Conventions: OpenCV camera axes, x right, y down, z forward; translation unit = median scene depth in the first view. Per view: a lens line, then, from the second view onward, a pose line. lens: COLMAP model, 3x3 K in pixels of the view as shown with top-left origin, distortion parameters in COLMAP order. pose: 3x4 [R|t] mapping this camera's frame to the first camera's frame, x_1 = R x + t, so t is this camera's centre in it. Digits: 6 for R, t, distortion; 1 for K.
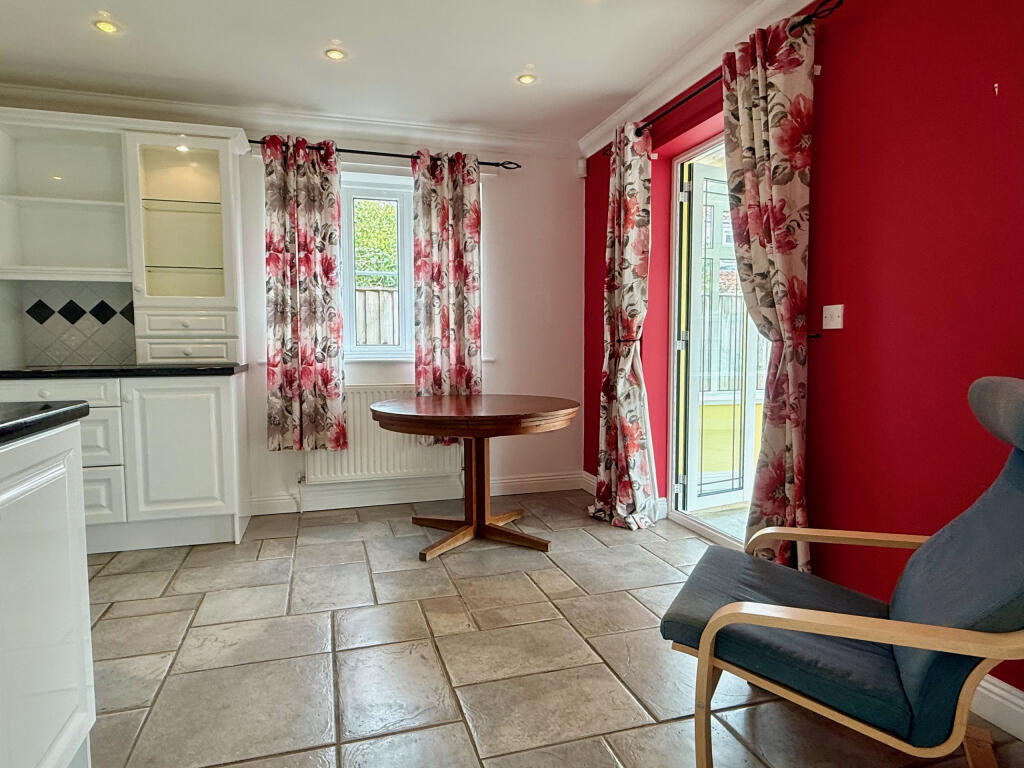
lens RADIAL K [[610.0, 0, 513.9], [0, 610.0, 391.2], [0, 0, 1]] dist [0.003197, 0.000097]
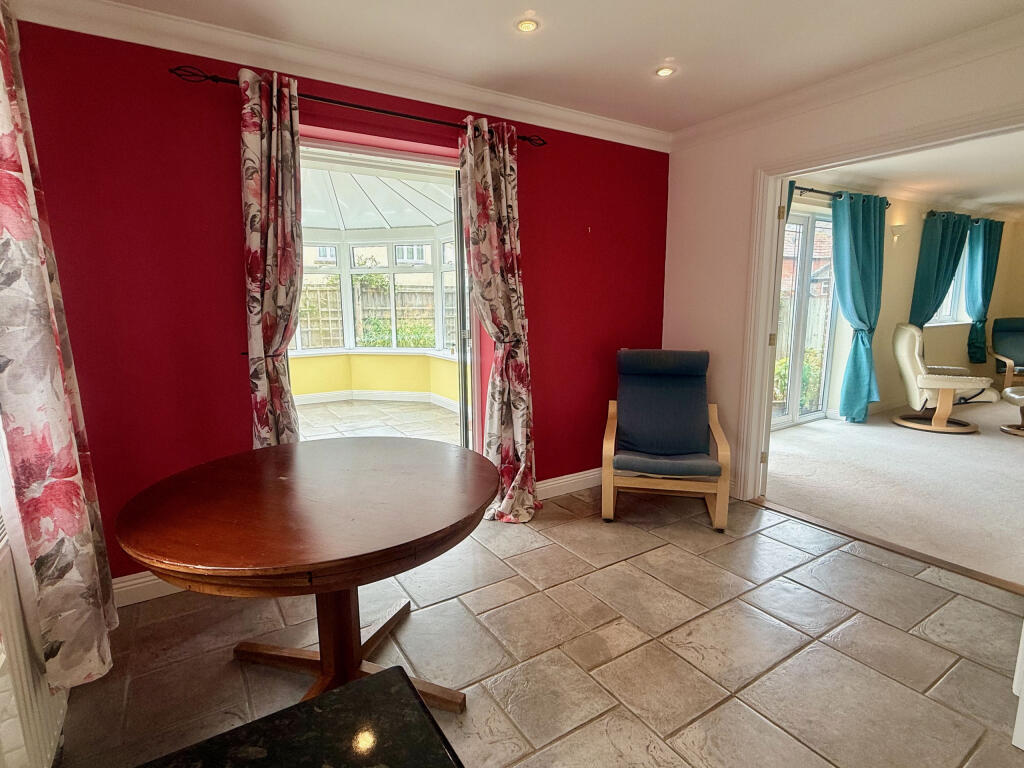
lens RADIAL K [[521.6, 0, 510.3], [0, 521.6, 386.0], [0, 0, 1]] dist [0.000322, -0.000902]
pose [[-0.258873, -0.153575, 0.953624, -0.532407], [0.086785, 0.979588, 0.181316, -0.135654], [-0.962005, 0.129698, -0.240261, 0.855561]]
